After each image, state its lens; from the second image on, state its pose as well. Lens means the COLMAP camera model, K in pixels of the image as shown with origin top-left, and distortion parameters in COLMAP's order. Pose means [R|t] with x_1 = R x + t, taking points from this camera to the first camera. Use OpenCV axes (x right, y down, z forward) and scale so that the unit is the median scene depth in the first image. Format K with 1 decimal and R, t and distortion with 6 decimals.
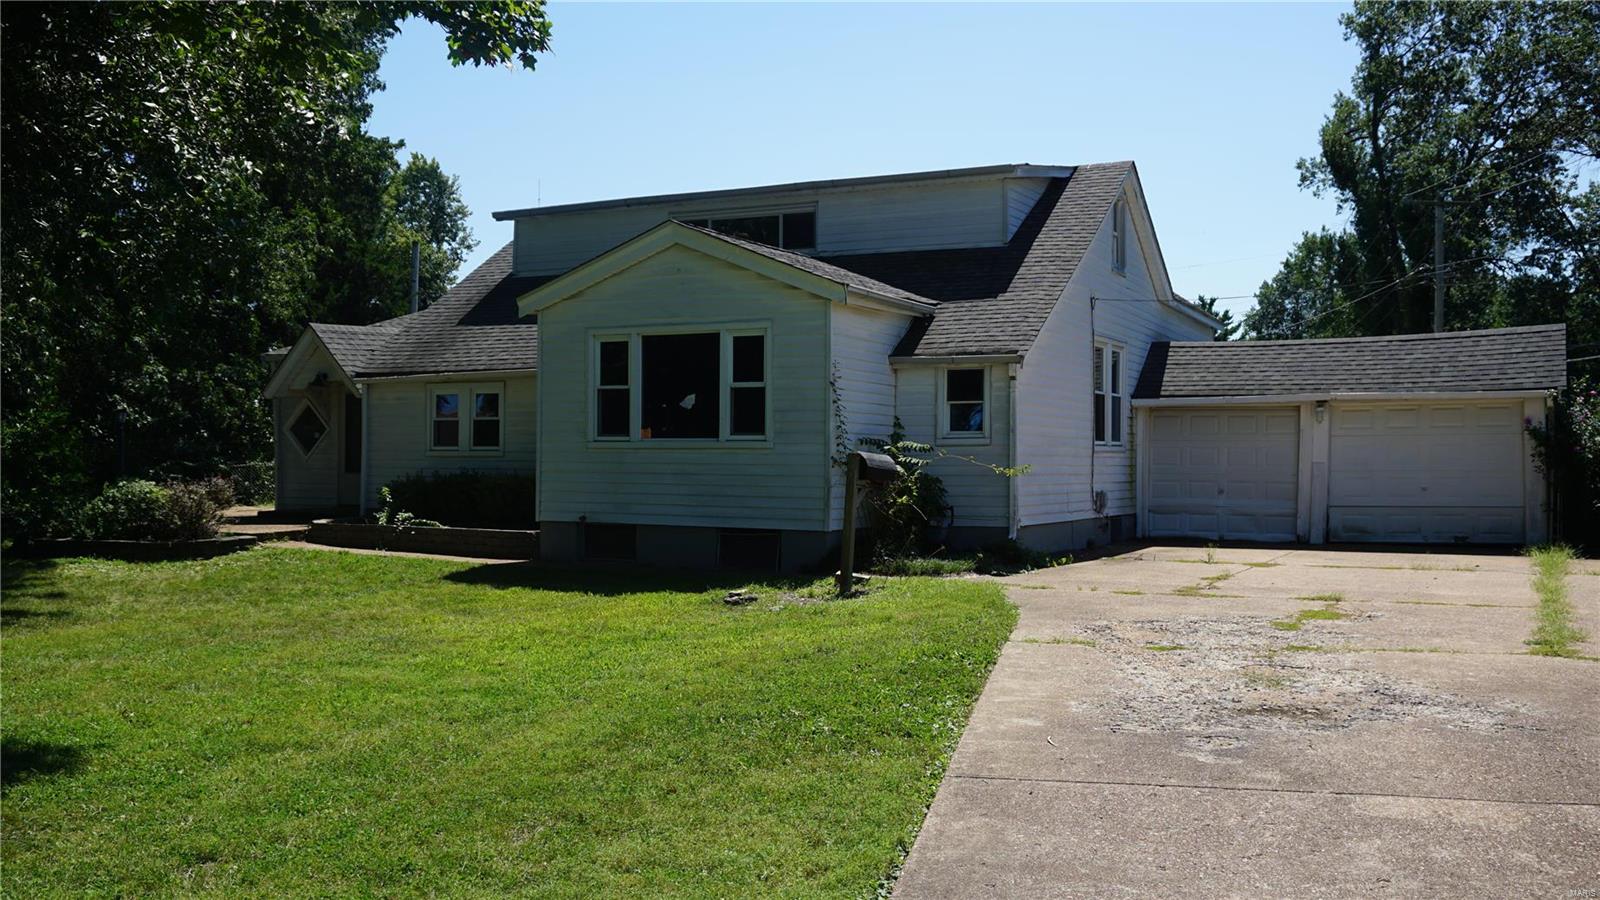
lens RADIAL K [[1403.8, 0, 796.9], [0, 1403.8, 451.9], [0, 0, 1]] dist [-0.002576, -0.004993]
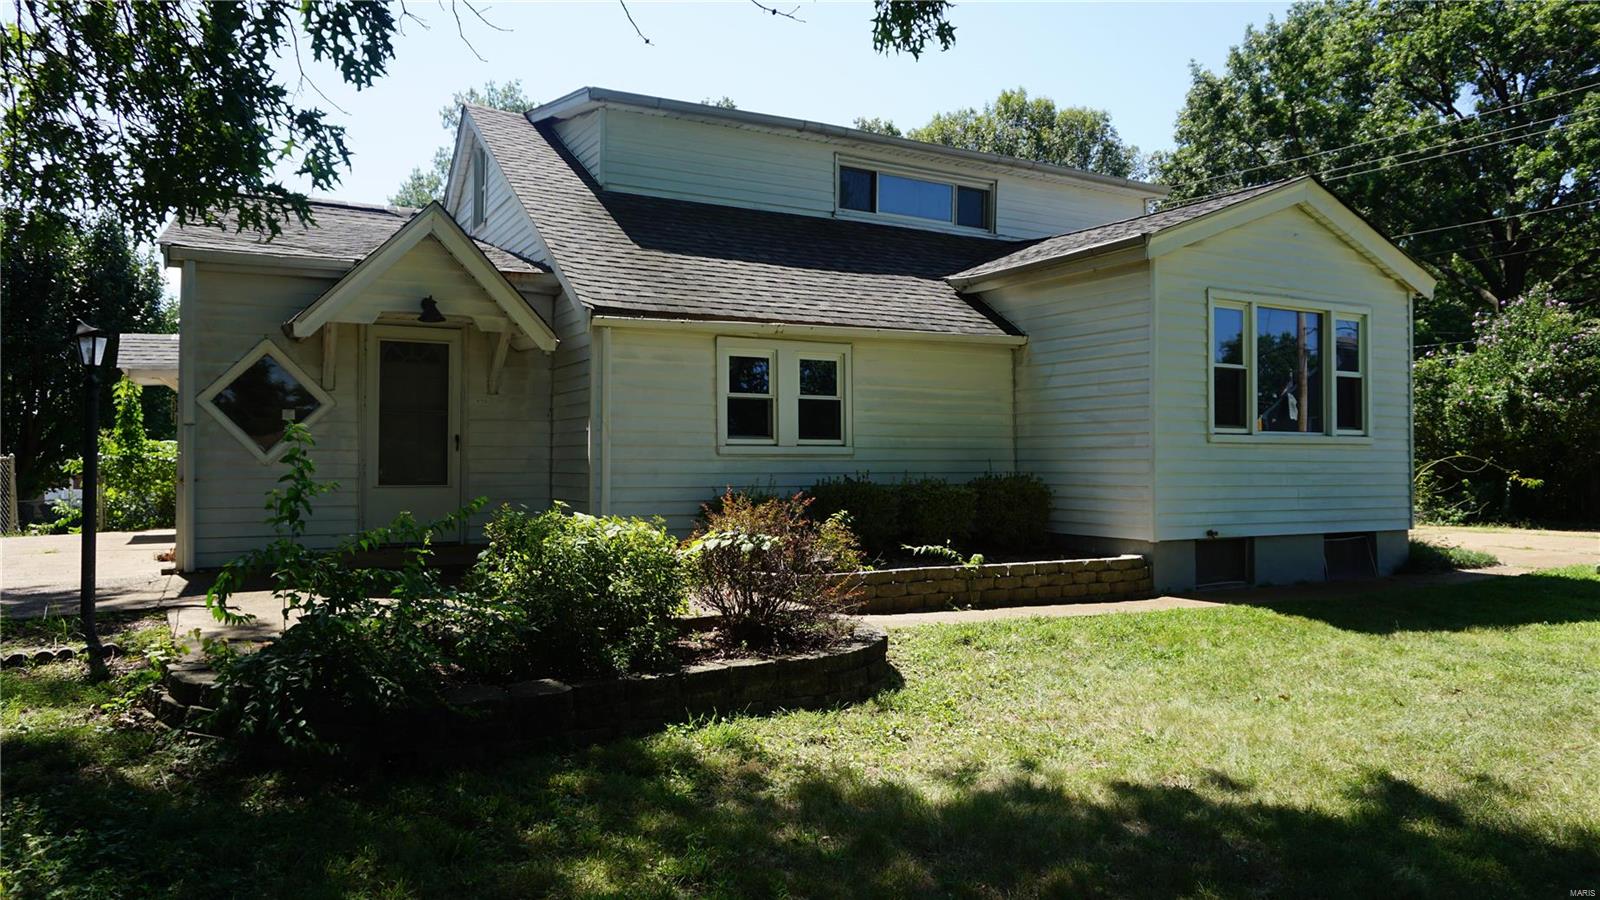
lens RADIAL K [[1072.3, 0, 799.1], [0, 1072.3, 451.4], [0, 0, 1]] dist [-0.036526, 0.016964]
pose [[0.577515, 0.009151, 0.816329, -1.109857], [0.002183, 0.999916, -0.012753, 0.013672], [-0.816377, 0.009147, 0.577447, 1.236464]]
